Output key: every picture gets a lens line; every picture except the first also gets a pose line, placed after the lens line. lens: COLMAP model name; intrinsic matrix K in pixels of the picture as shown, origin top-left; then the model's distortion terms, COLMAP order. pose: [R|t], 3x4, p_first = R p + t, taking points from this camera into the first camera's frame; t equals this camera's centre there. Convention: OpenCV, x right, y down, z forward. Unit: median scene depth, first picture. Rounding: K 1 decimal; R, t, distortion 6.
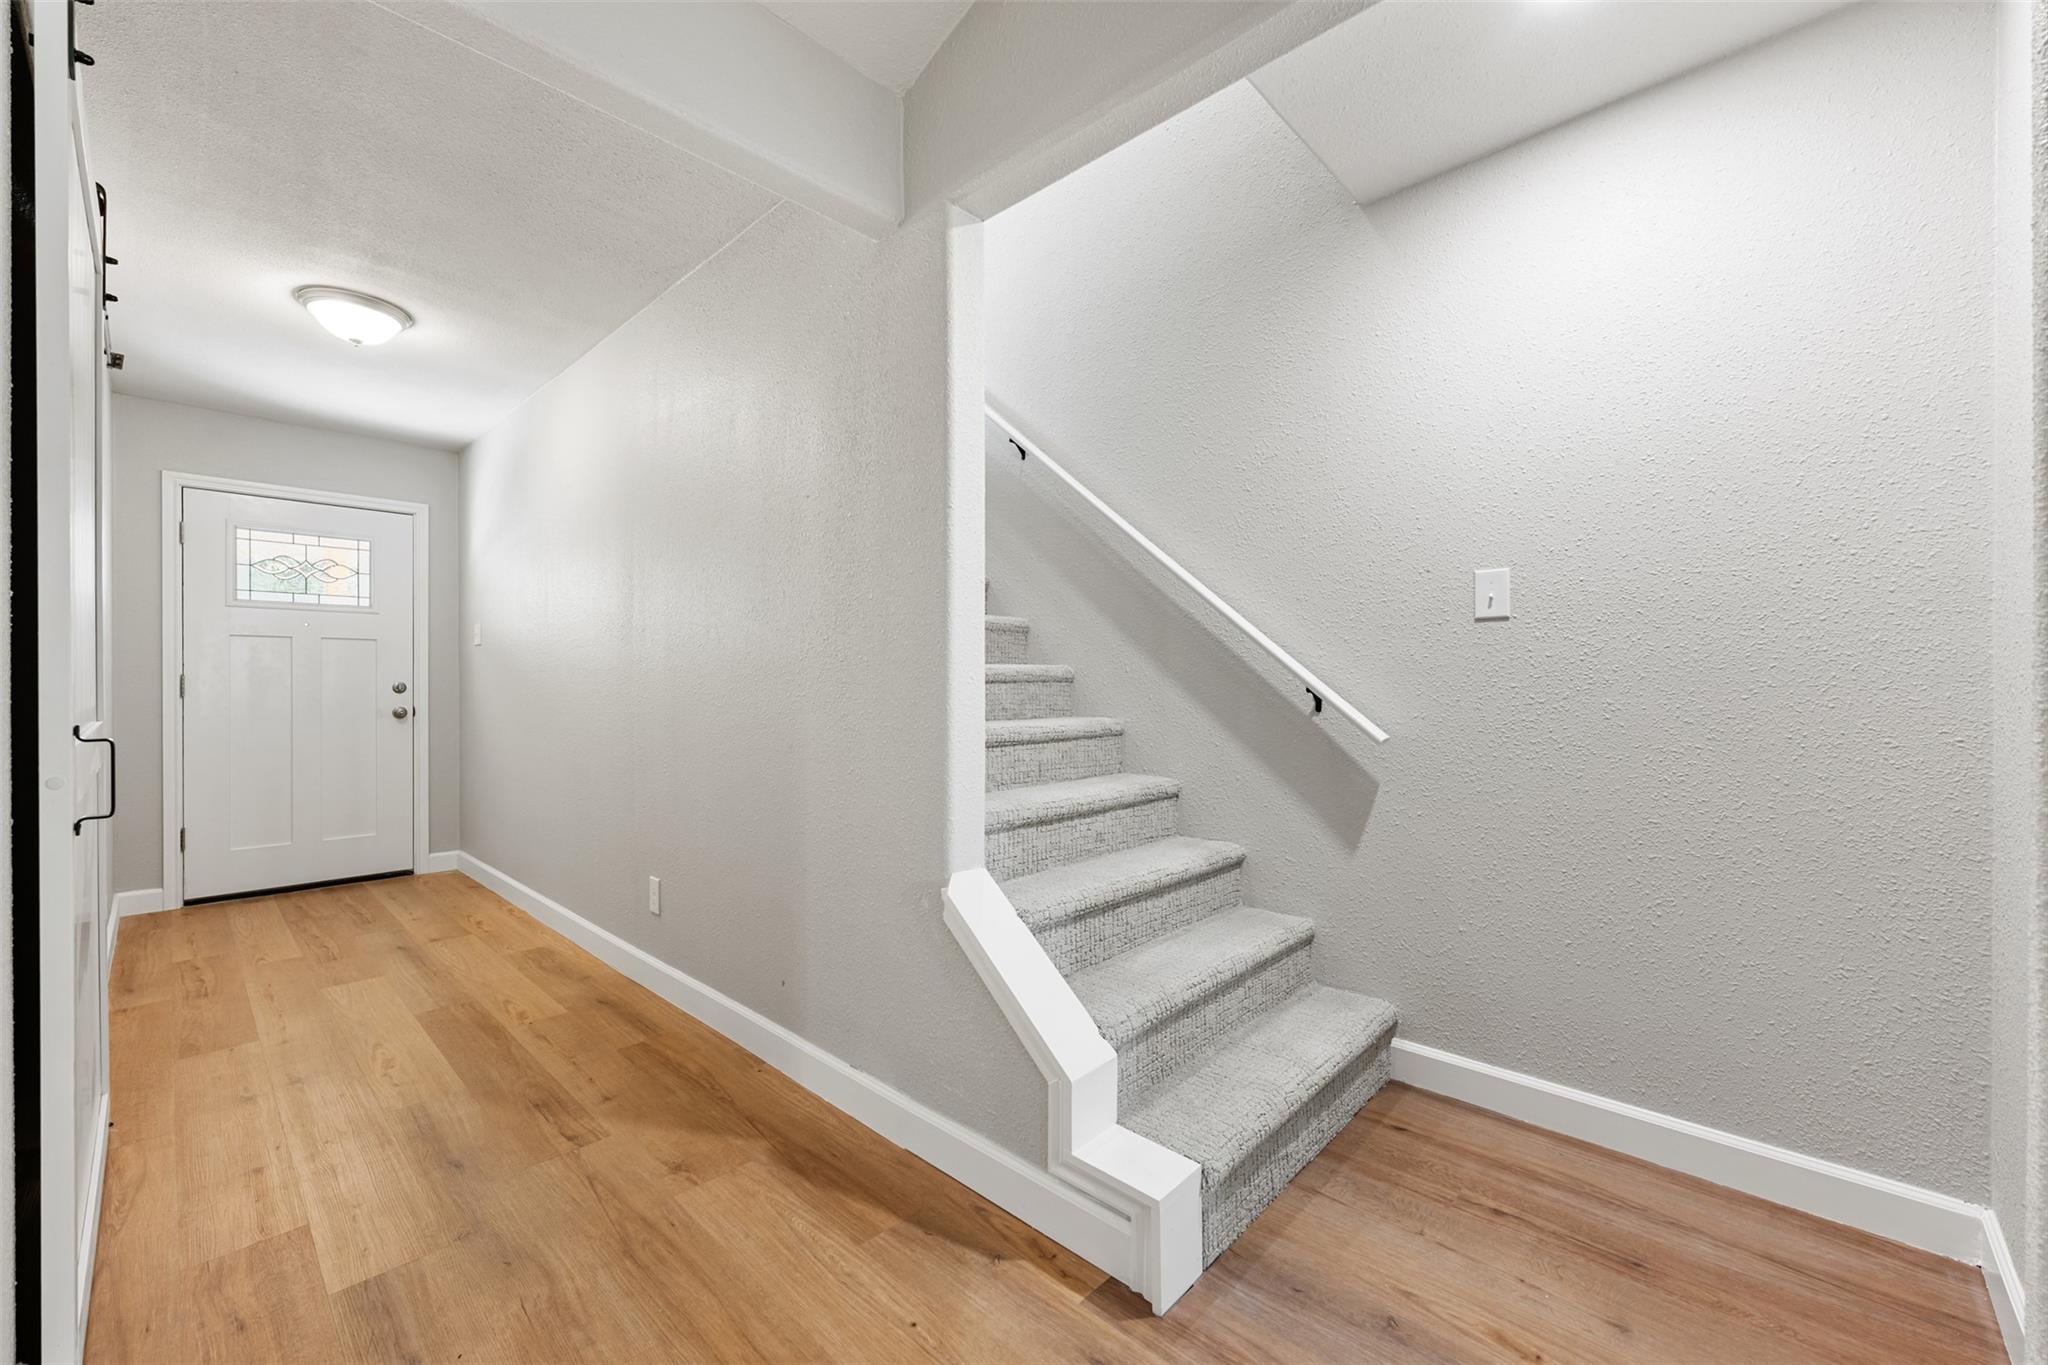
lens RADIAL K [[809.8, 0, 1023.0], [0, 809.8, 683.1], [0, 0, 1]] dist [-0.000680, 0.000075]
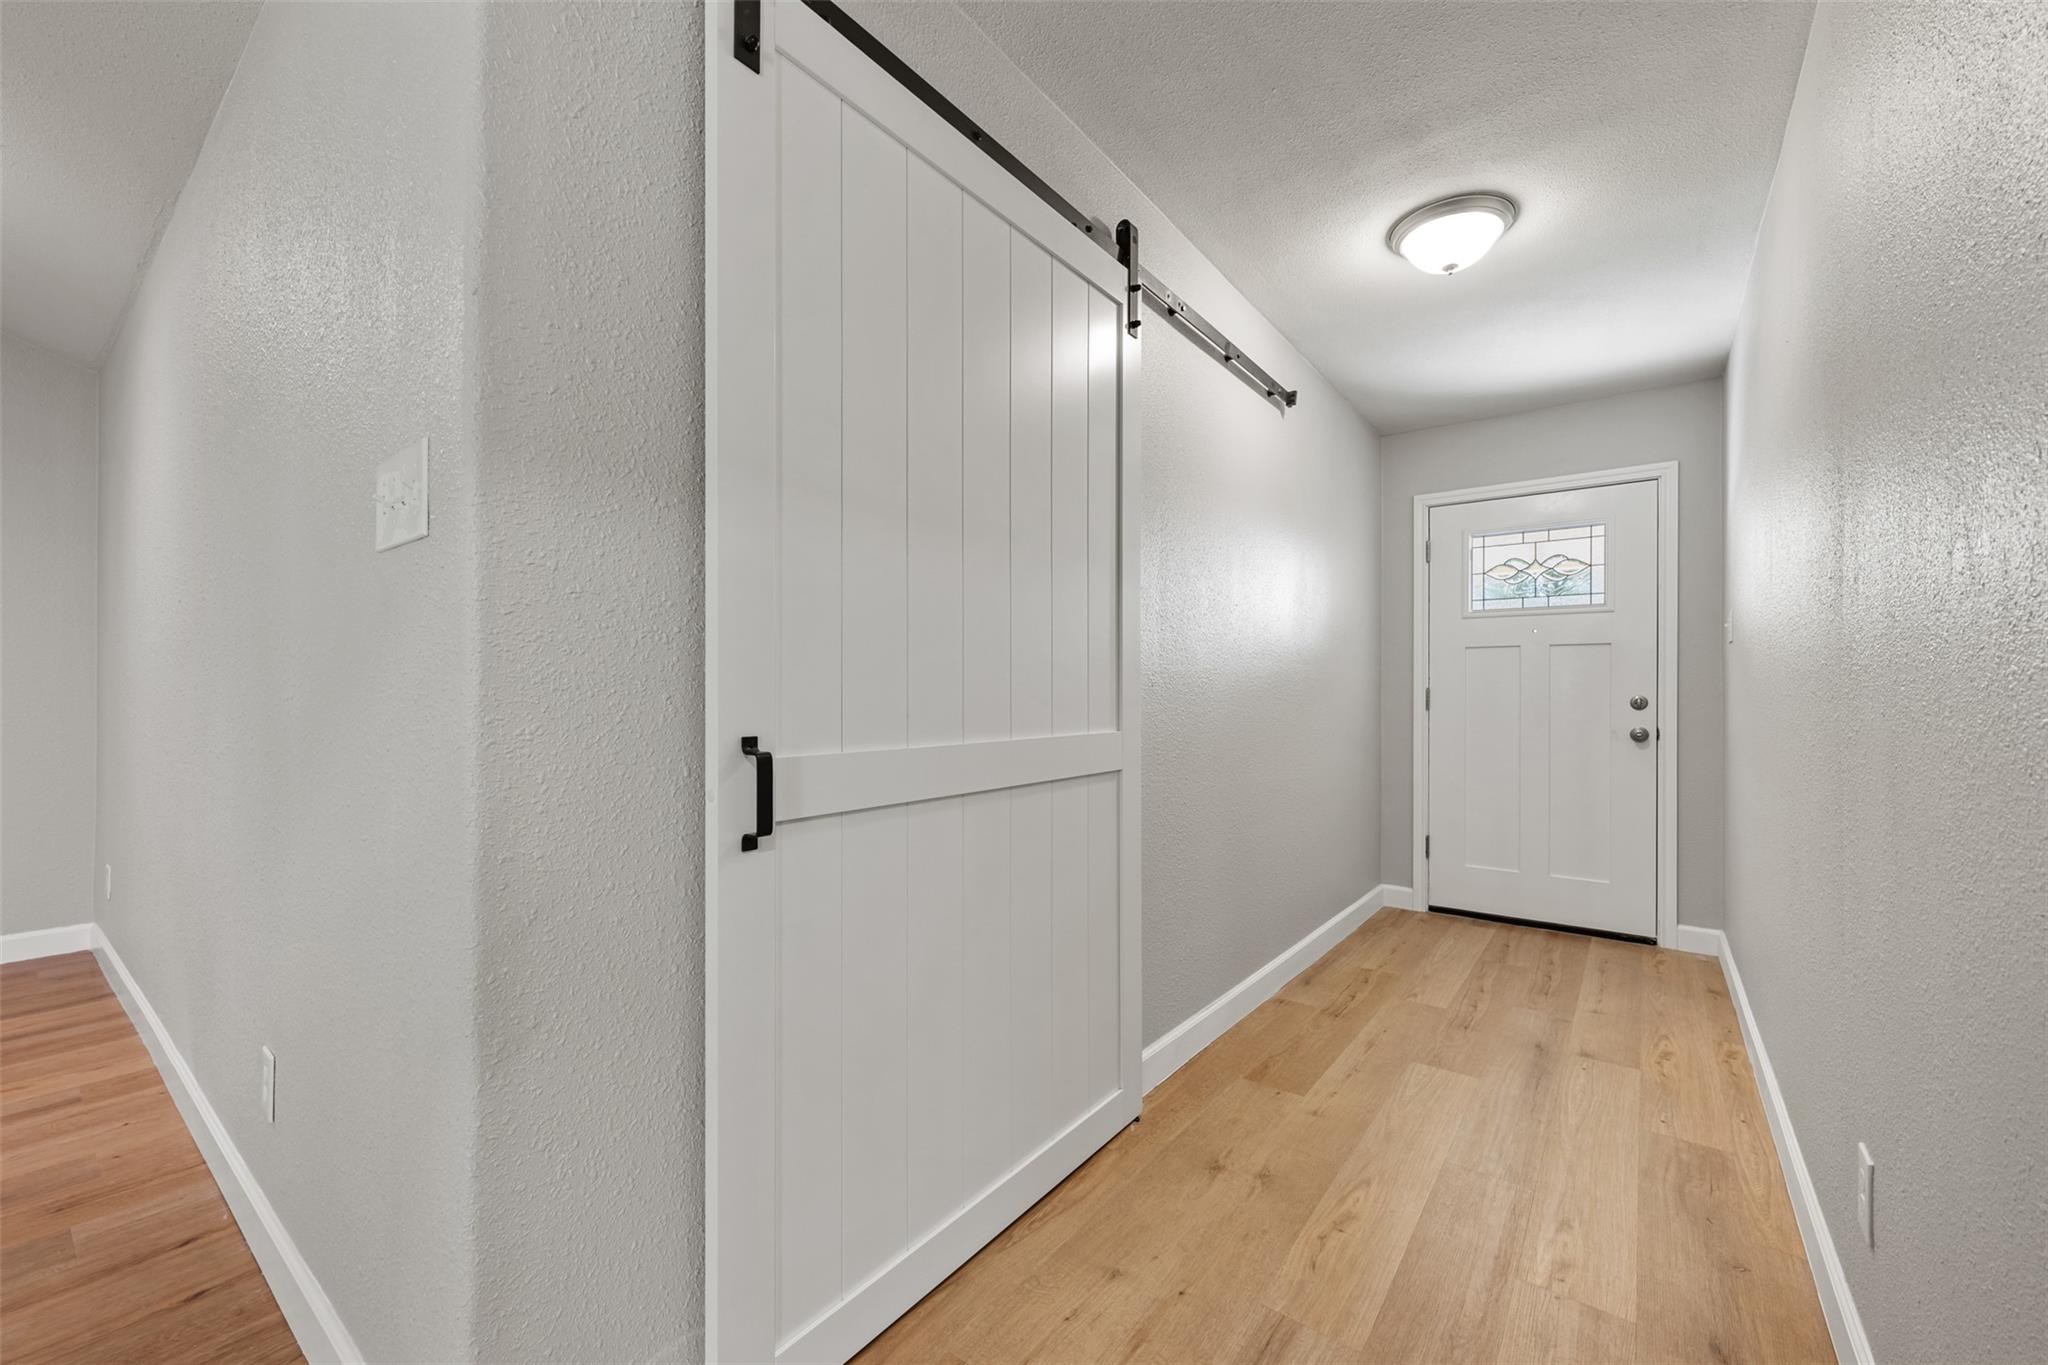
lens RADIAL K [[813.3, 0, 1023.0], [0, 813.3, 691.7], [0, 0, 1]] dist [-0.001477, 0.000174]
pose [[0.102010, -0.001805, -0.994782, -0.051072], [-0.005027, 0.999985, -0.002330, -0.000231], [0.994771, 0.005239, 0.101999, 0.363677]]
